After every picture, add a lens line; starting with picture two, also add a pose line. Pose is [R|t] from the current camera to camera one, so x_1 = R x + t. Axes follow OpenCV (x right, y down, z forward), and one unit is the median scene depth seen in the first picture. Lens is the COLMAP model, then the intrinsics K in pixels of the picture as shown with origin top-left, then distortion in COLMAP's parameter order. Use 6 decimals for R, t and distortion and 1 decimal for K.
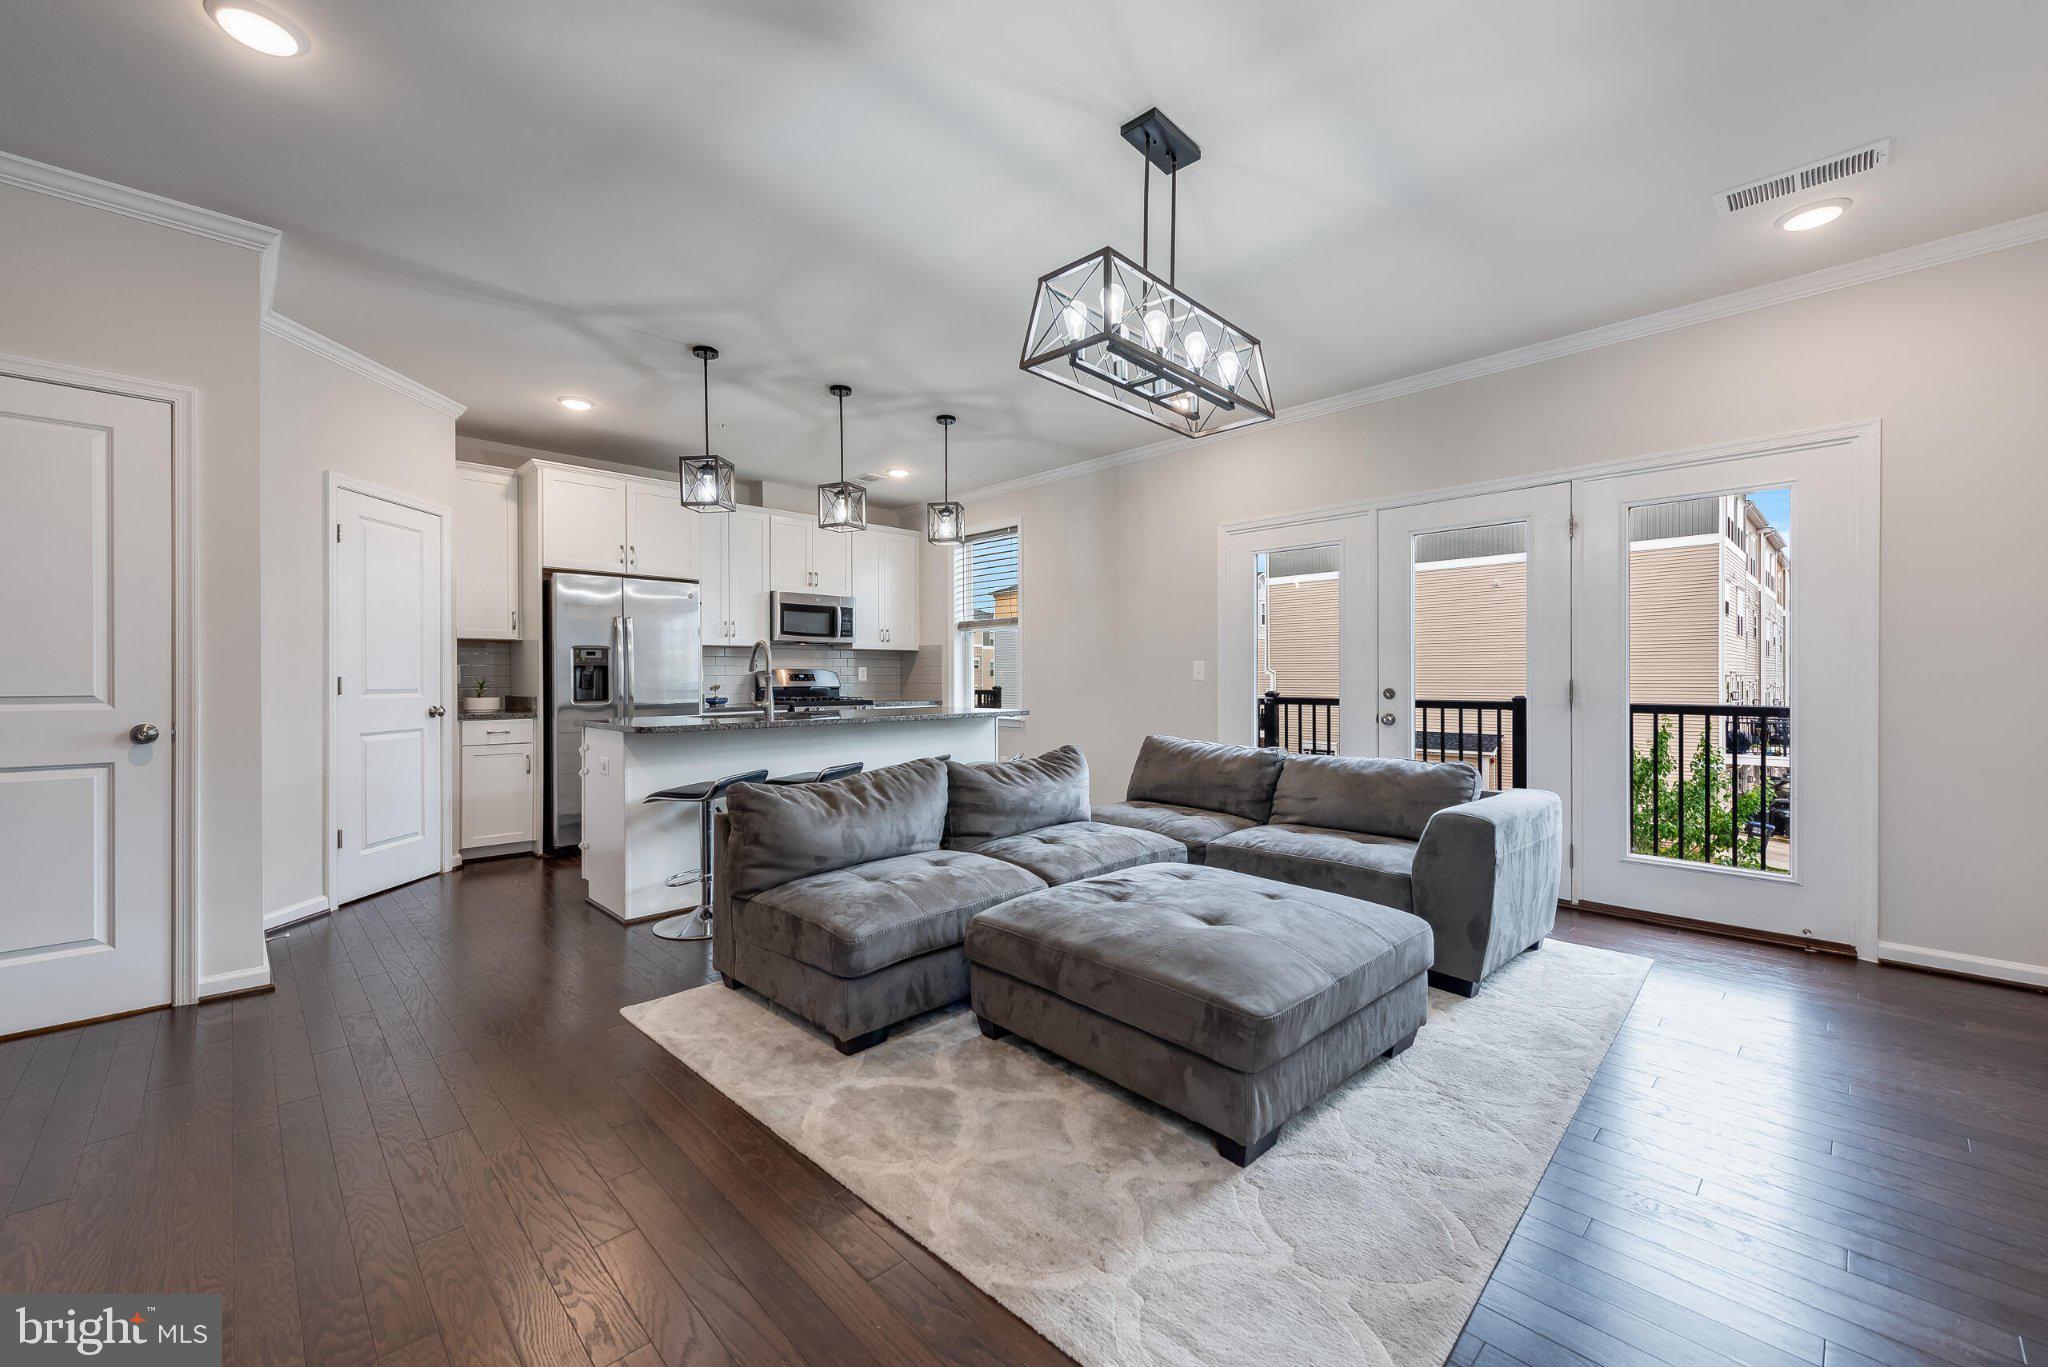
lens RADIAL K [[818.0, 0, 1021.3], [0, 818.0, 682.8], [0, 0, 1]] dist [0.005248, -0.000162]
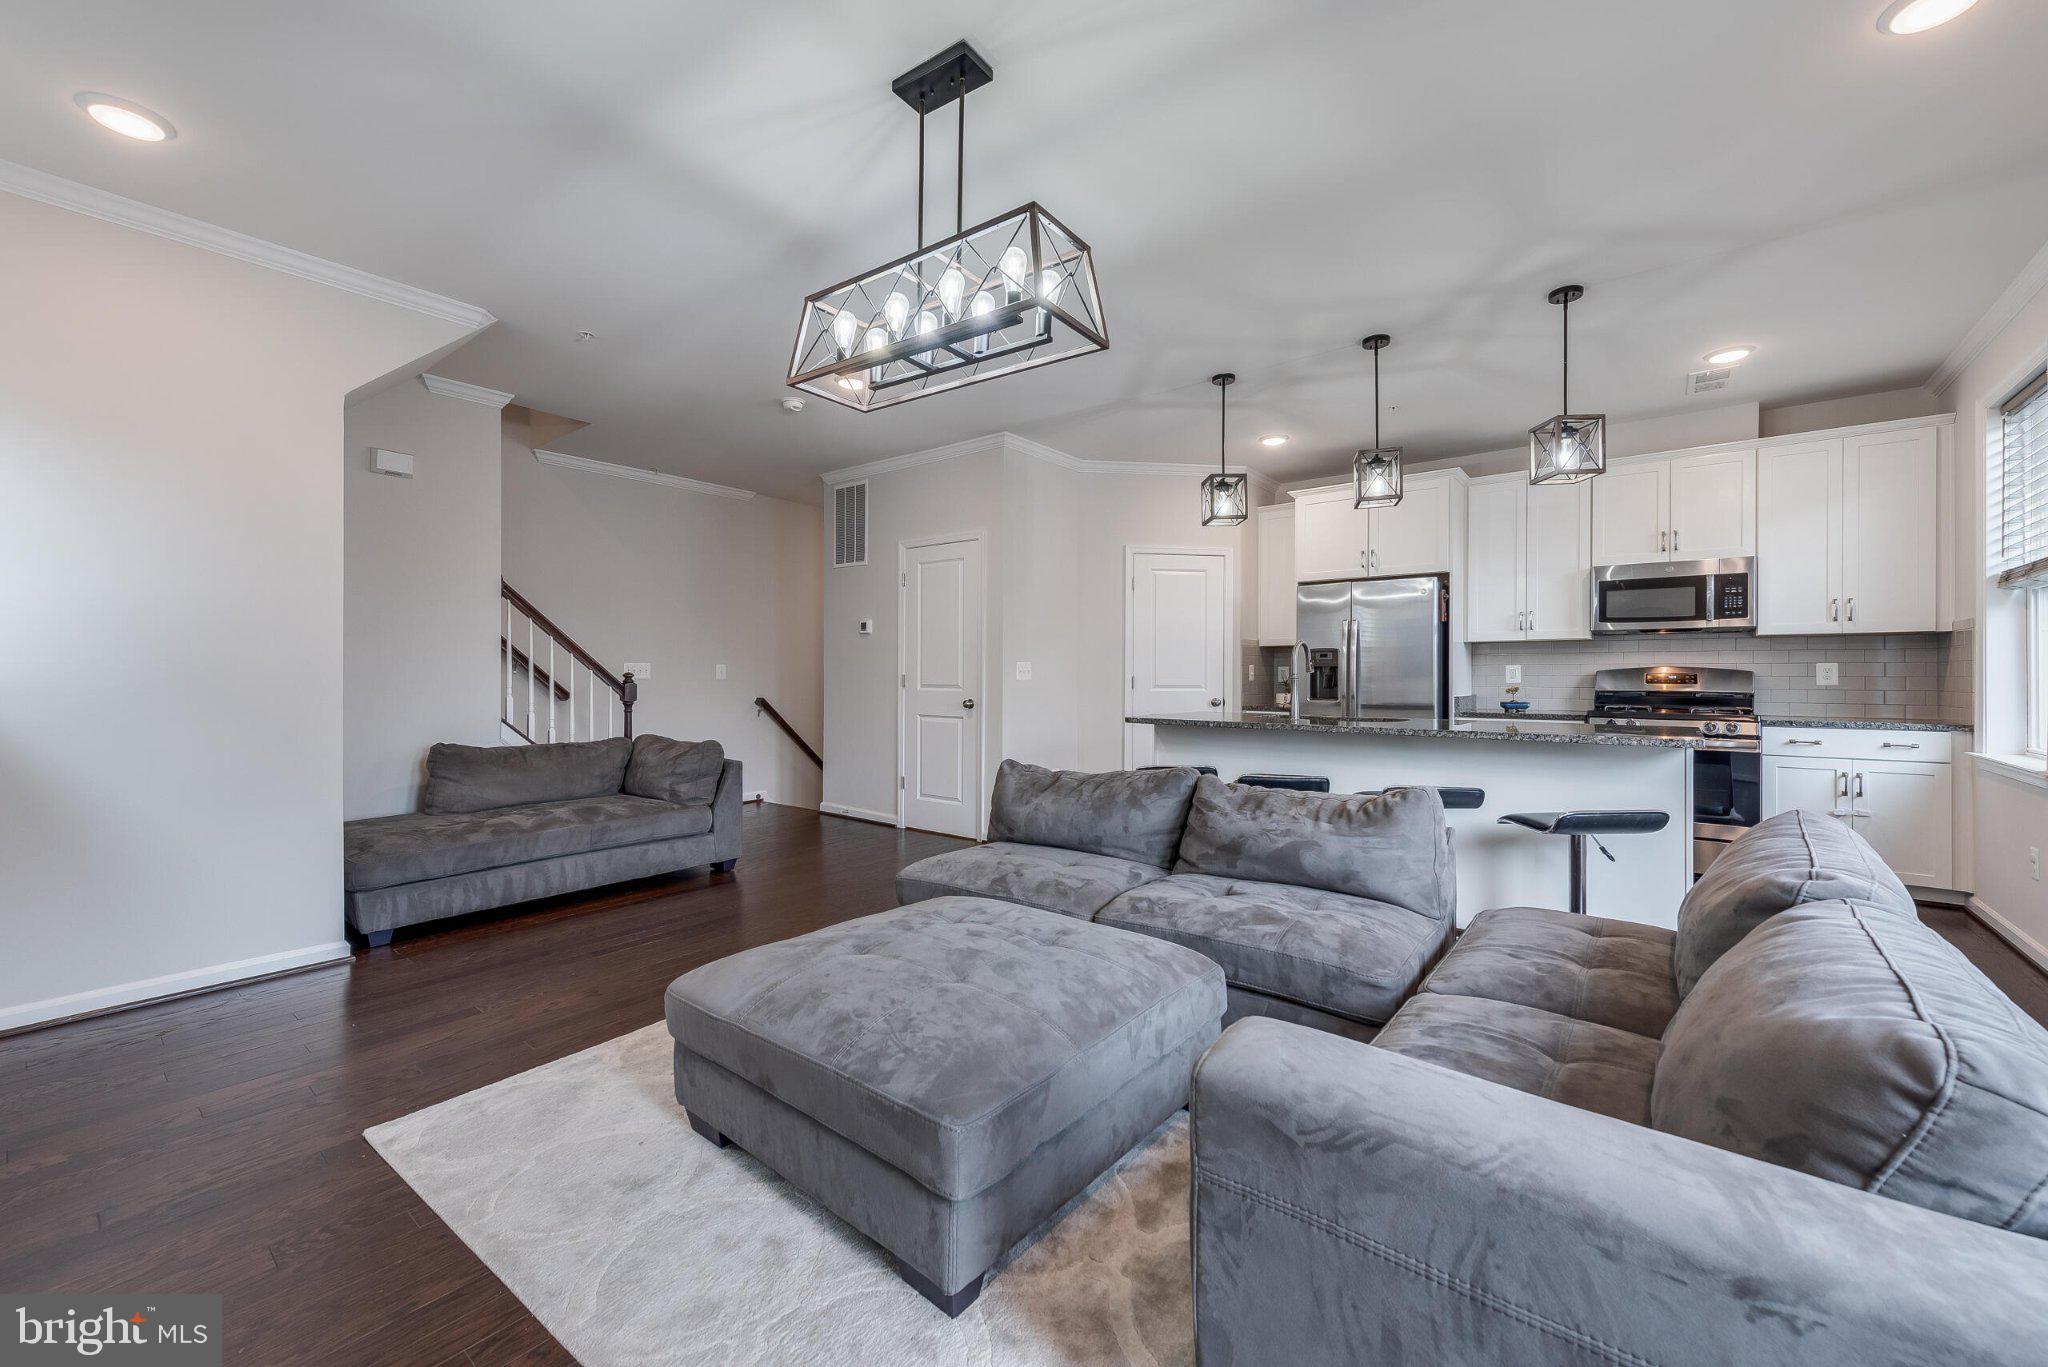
lens RADIAL K [[798.4, 0, 1006.9], [0, 798.4, 675.4], [0, 0, 1]] dist [-0.001013, -0.000514]
pose [[0.115506, 0.001393, -0.993306, 0.492021], [-0.010261, 0.999947, 0.000209, -0.005031], [0.993254, 0.010168, 0.115514, 0.461097]]
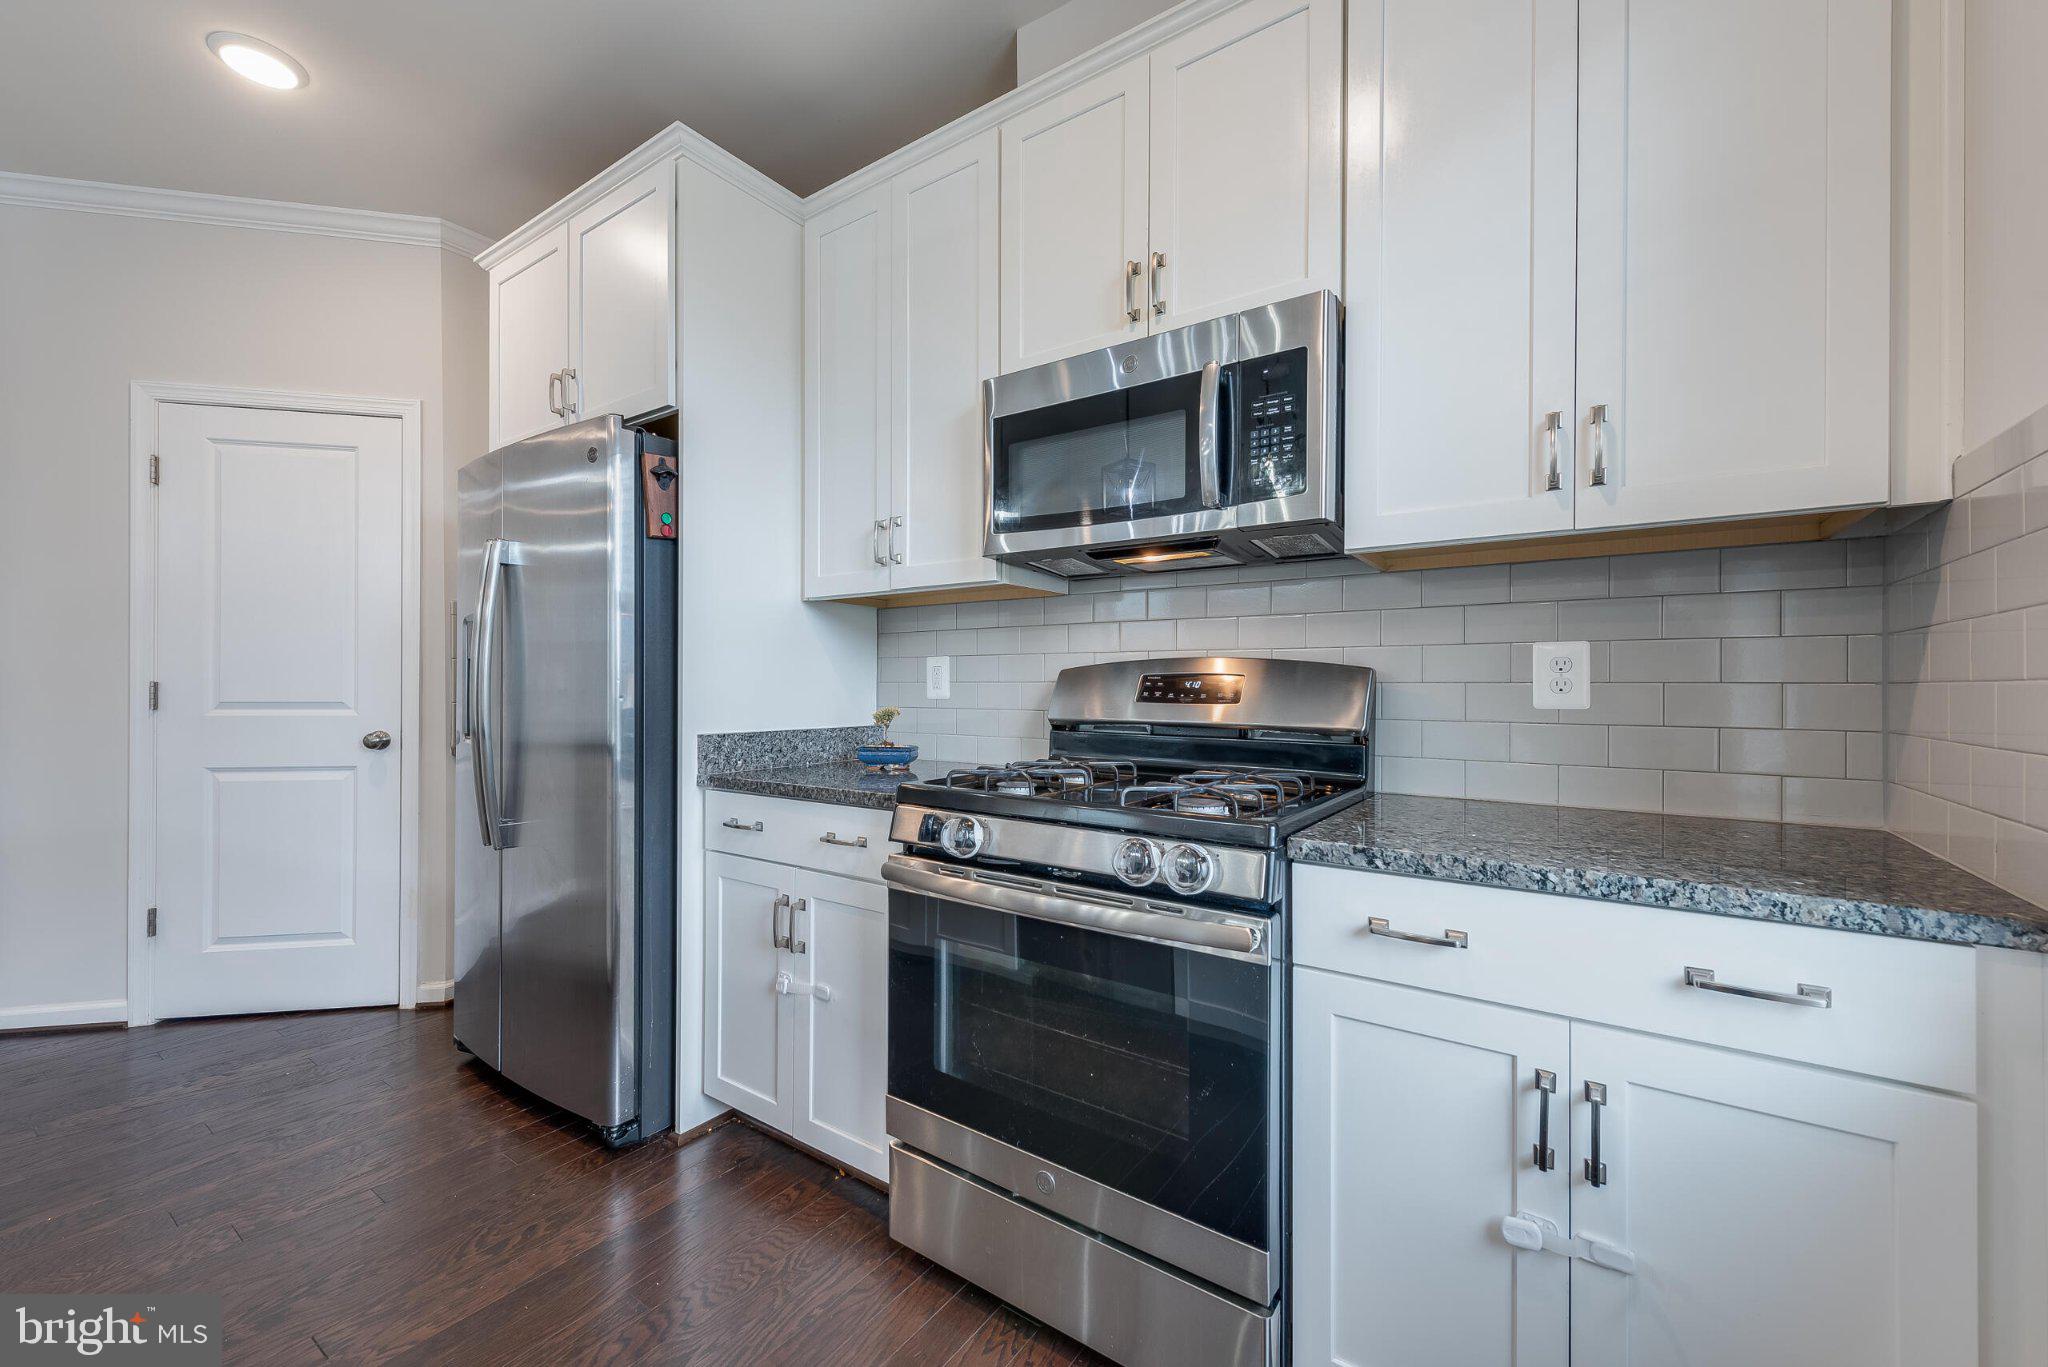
lens RADIAL K [[808.9, 0, 1015.9], [0, 808.9, 687.3], [0, 0, 1]] dist [0.002836, -0.000120]
pose [[0.190747, 0.001960, -0.981637, -0.032410], [-0.012211, 0.999925, -0.000377, -0.008815], [0.981563, 0.012059, 0.190757, 1.220171]]
